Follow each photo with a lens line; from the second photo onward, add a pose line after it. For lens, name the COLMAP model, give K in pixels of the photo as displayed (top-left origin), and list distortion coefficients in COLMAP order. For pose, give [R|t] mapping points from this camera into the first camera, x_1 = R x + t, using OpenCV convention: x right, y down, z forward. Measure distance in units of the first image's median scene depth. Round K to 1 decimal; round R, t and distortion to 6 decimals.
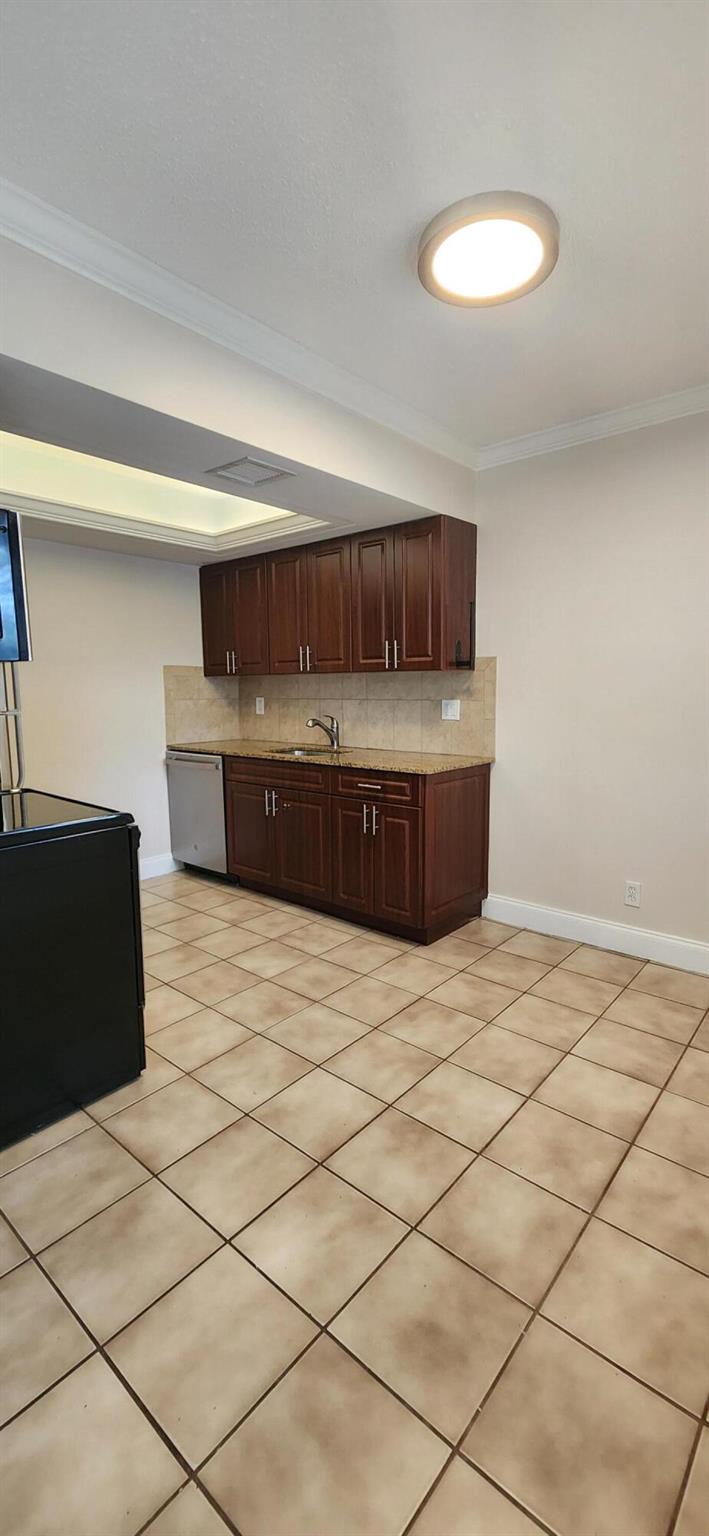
lens RADIAL K [[629.6, 0, 358.6], [0, 629.6, 765.4], [0, 0, 1]] dist [0.000726, -0.000475]
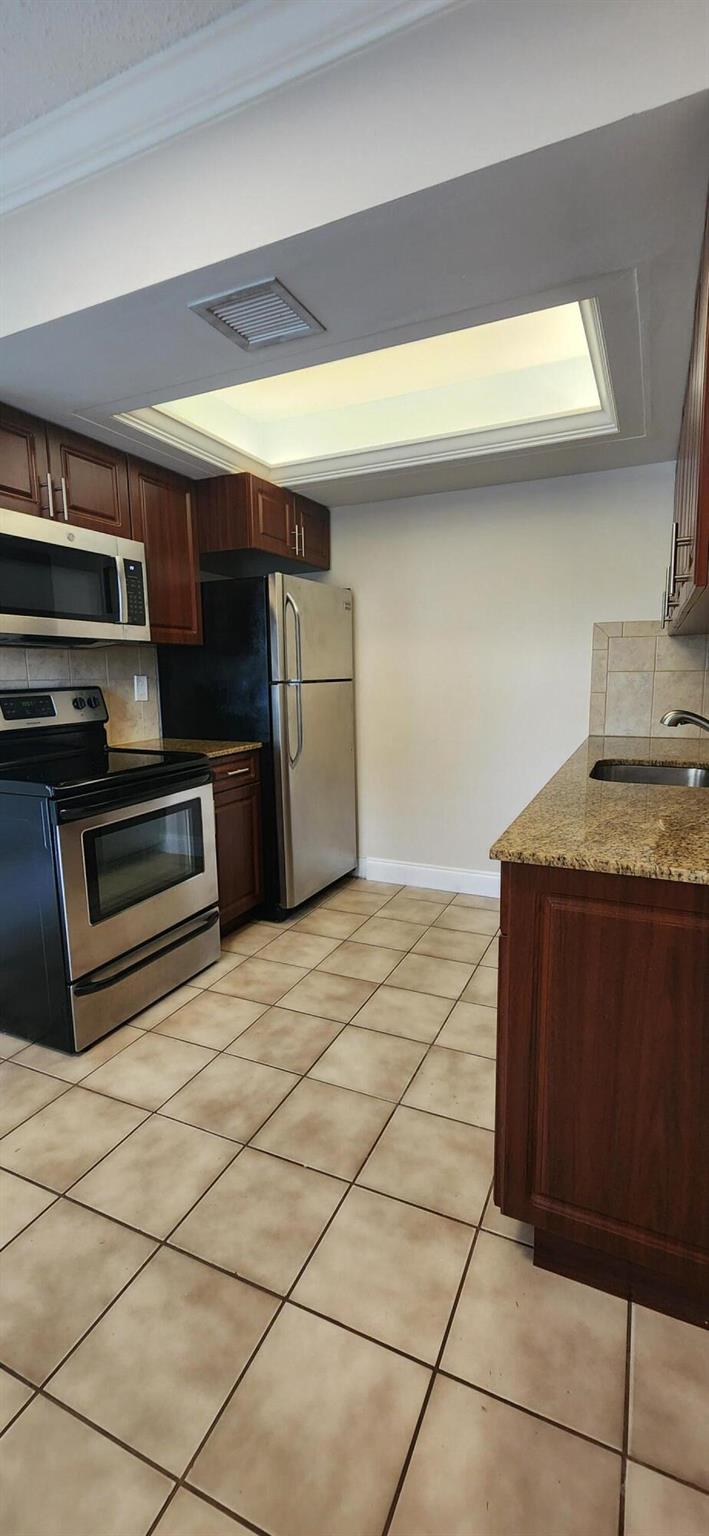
lens RADIAL K [[629.6, 0, 358.6], [0, 629.6, 765.4], [0, 0, 1]] dist [0.000726, -0.000475]
pose [[0.273093, 0.151253, -0.950022, 0.506115], [-0.108848, 0.986078, 0.125704, -0.097014], [0.955810, 0.069079, 0.285755, 0.883953]]
